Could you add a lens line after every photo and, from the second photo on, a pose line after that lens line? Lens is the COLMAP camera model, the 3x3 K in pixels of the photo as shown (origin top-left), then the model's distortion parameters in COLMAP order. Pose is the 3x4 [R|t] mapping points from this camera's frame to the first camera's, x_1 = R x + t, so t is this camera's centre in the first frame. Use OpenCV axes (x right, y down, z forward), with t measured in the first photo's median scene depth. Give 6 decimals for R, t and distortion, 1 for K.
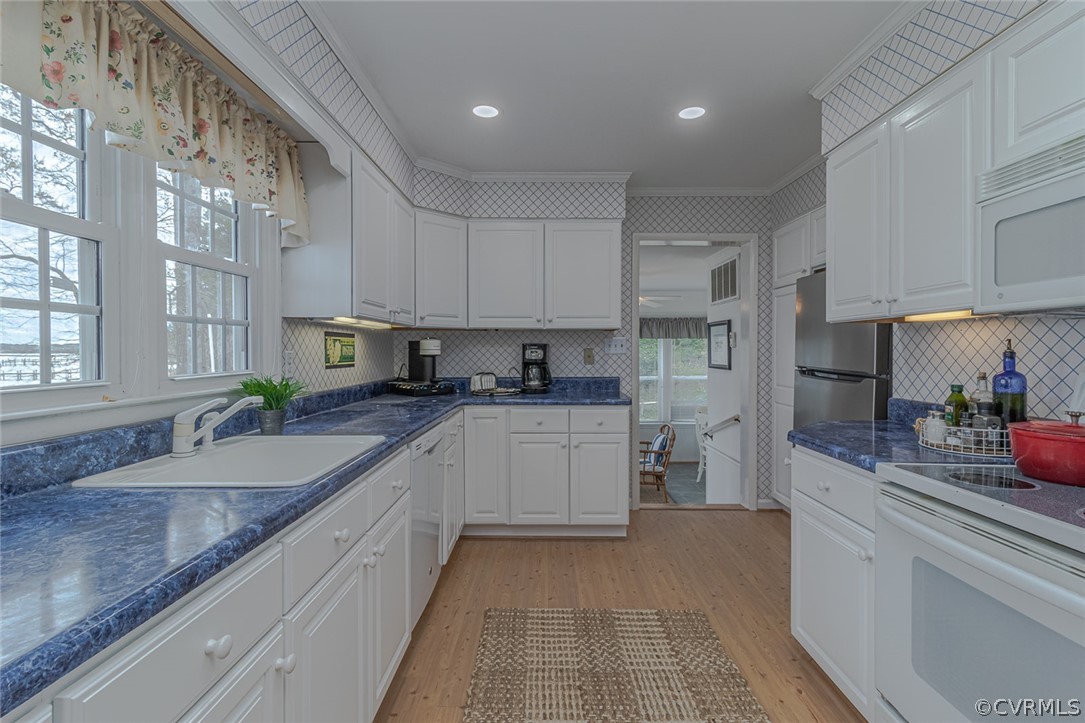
lens RADIAL K [[506.1, 0, 545.6], [0, 506.1, 358.7], [0, 0, 1]] dist [0.001924, 0.000873]
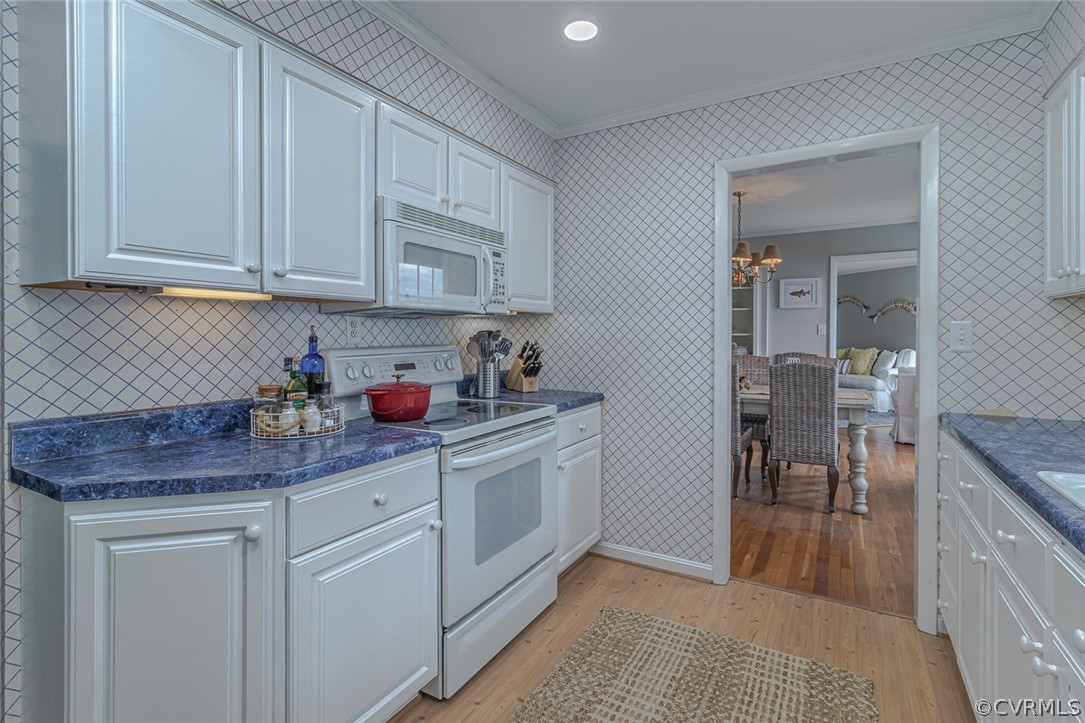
lens RADIAL K [[506.6, 0, 553.7], [0, 506.6, 343.1], [0, 0, 1]] dist [0.001954, 0.000396]
pose [[-0.870192, -0.010671, 0.492597, -0.057626], [0.005934, 0.999466, 0.032135, -0.016424], [-0.492677, 0.030887, -0.869664, 0.910265]]
